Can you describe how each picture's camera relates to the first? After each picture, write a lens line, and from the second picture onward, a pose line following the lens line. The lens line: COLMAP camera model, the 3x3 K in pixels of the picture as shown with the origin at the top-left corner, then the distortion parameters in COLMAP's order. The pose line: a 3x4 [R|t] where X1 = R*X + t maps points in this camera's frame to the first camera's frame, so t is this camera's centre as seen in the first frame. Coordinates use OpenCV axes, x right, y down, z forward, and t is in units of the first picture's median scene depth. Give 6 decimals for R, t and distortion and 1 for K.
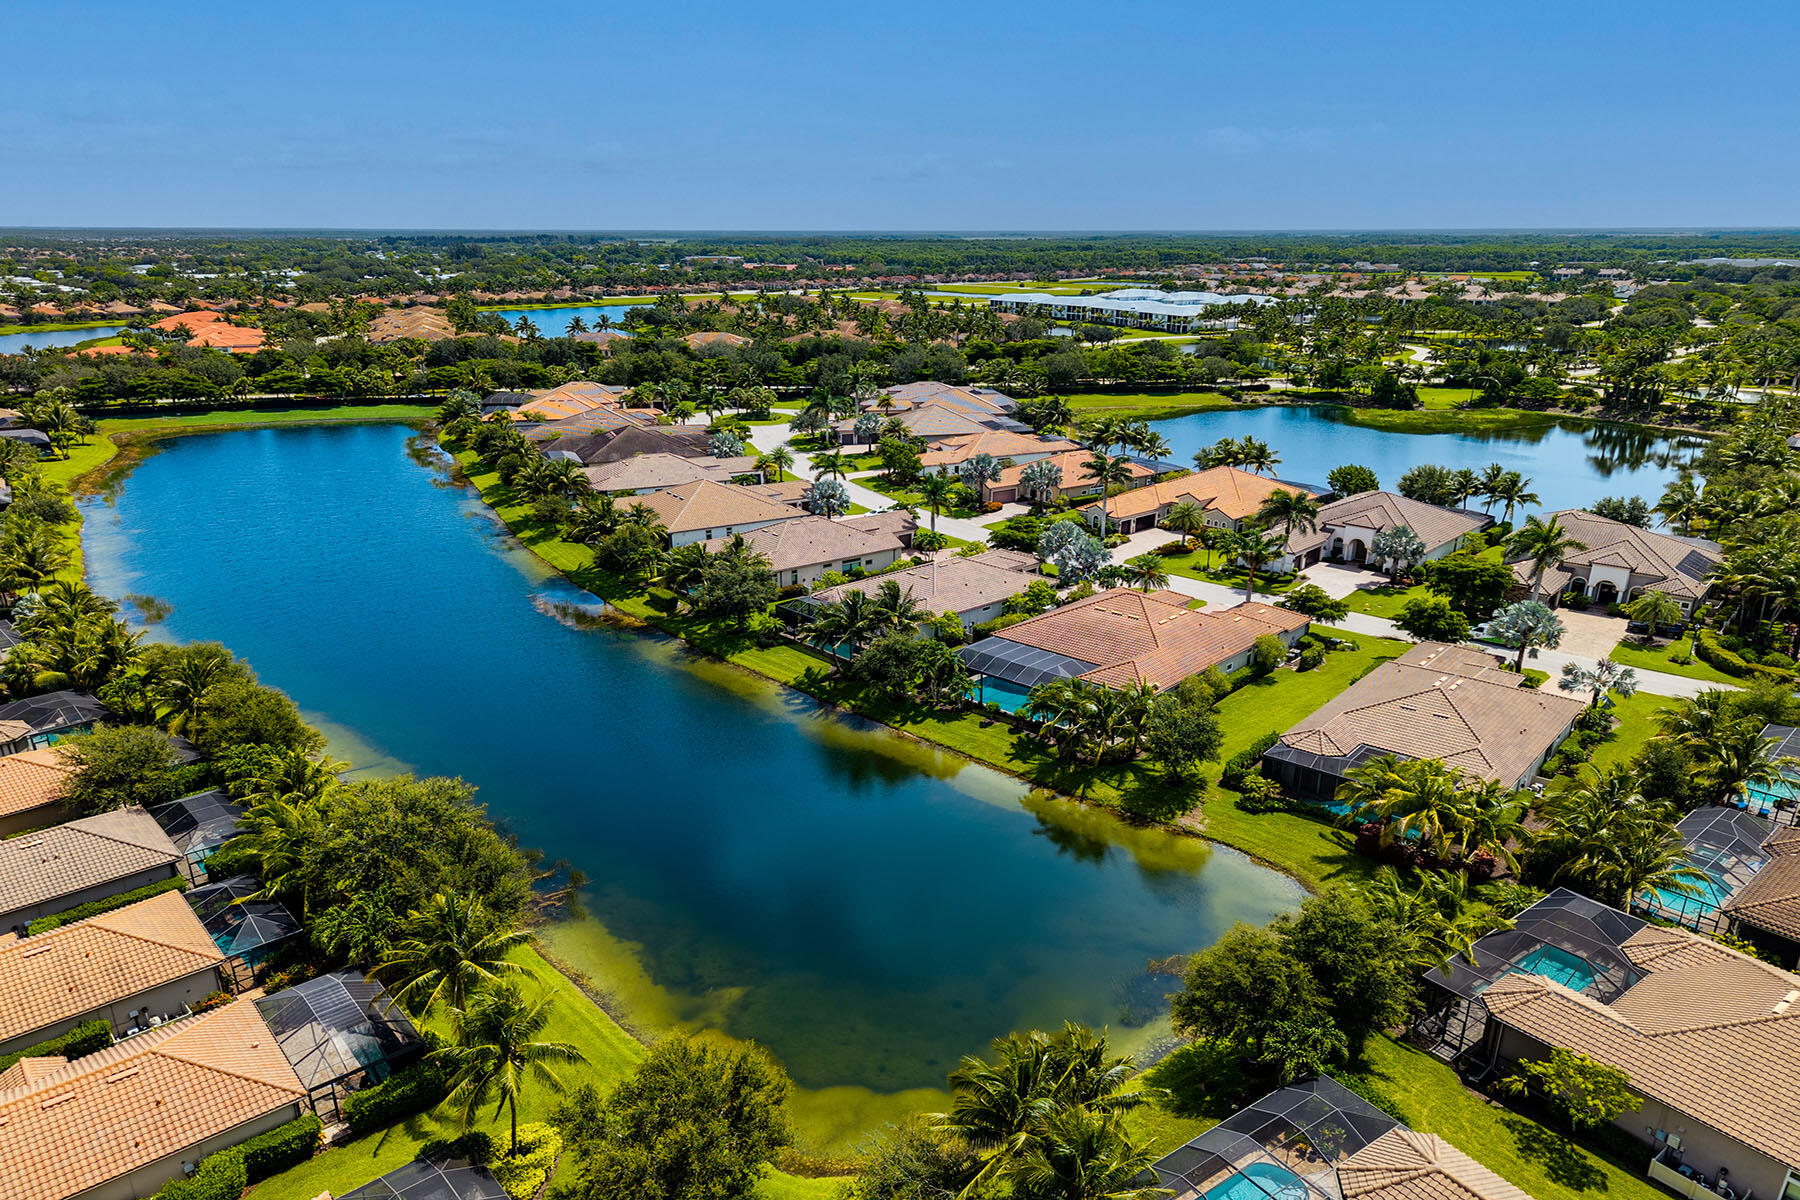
lens RADIAL K [[1214.5, 0, 900.0], [0, 1214.5, 600.0], [0, 0, 1]] dist [0.061544, -0.065196]
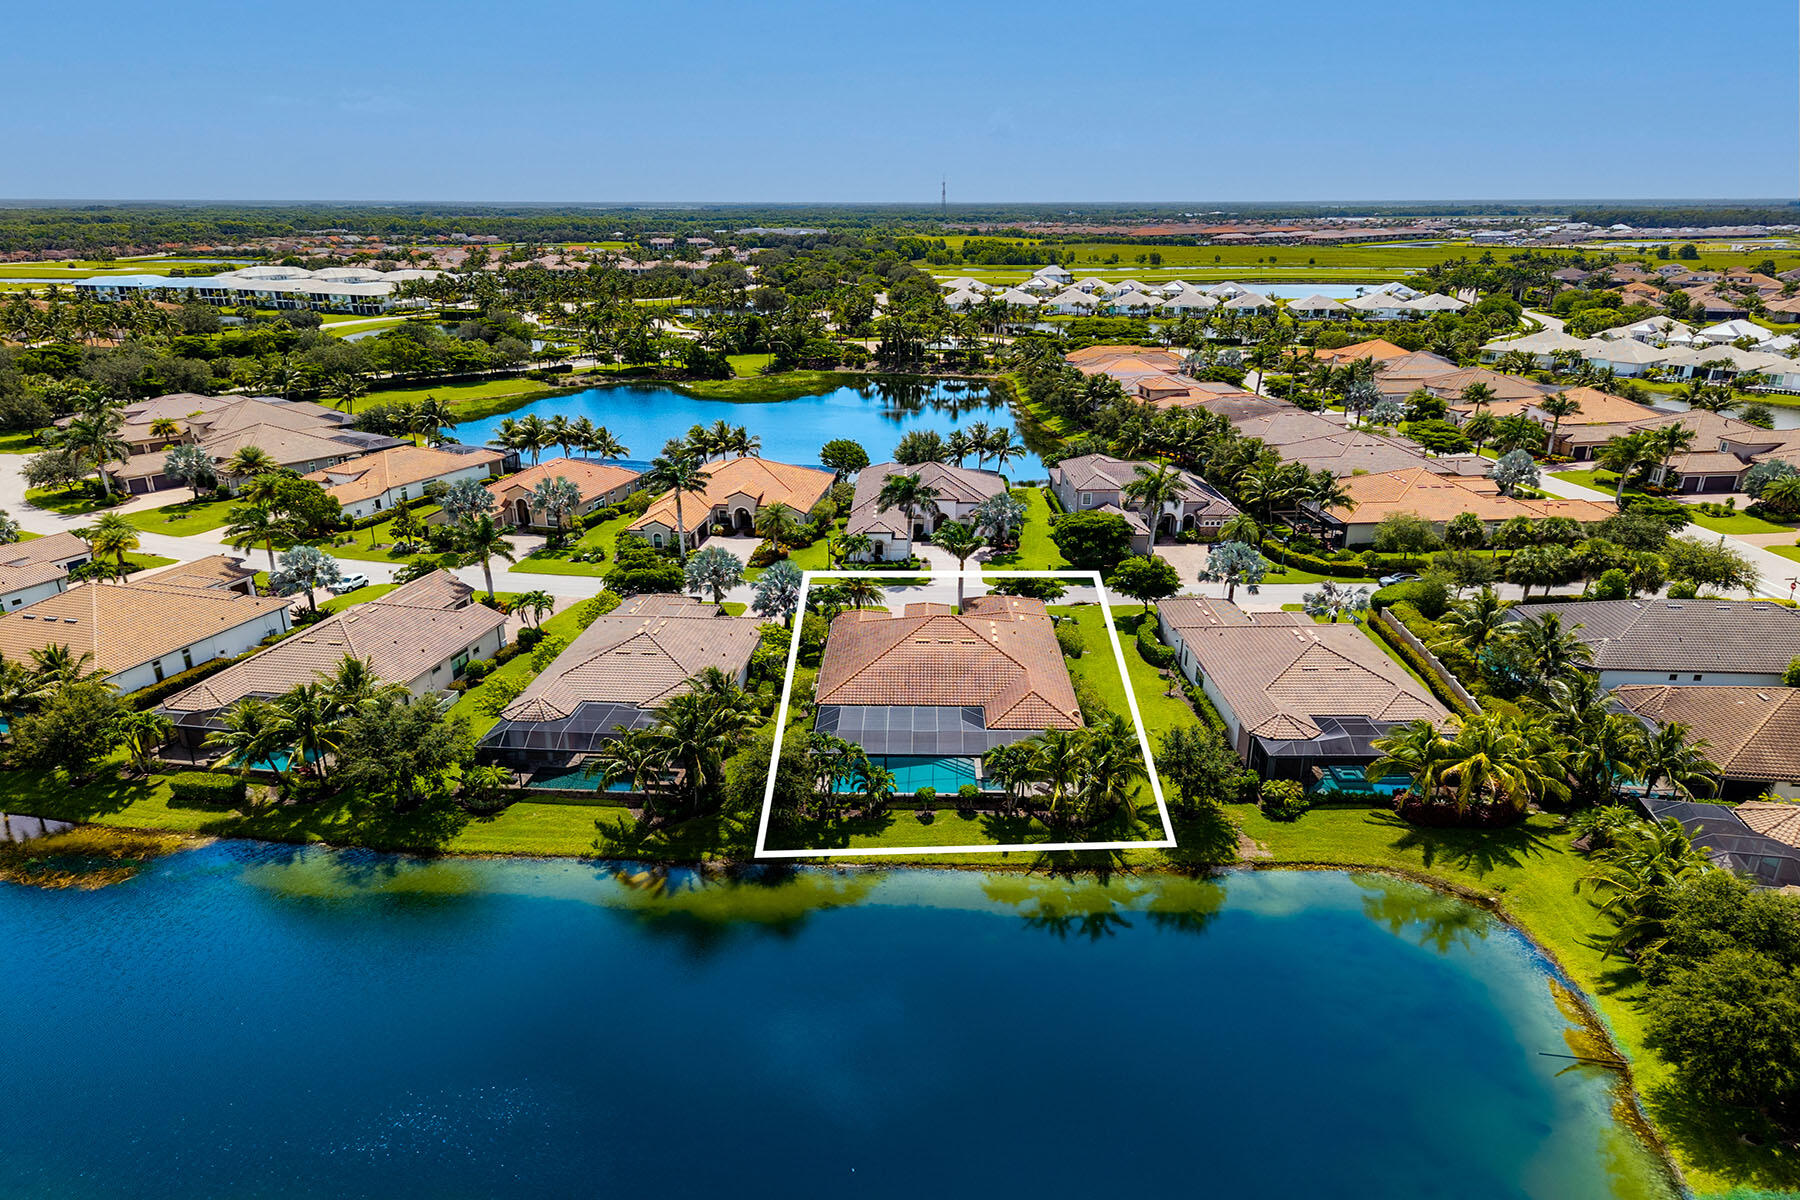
lens RADIAL K [[1214.5, 0, 900.0], [0, 1214.5, 600.0], [0, 0, 1]] dist [0.061544, -0.065196]
pose [[0.742212, -0.204869, 0.638083, -0.177651], [0.192484, 0.977178, 0.089847, -0.046615], [-0.641928, 0.056135, 0.764708, 0.177977]]
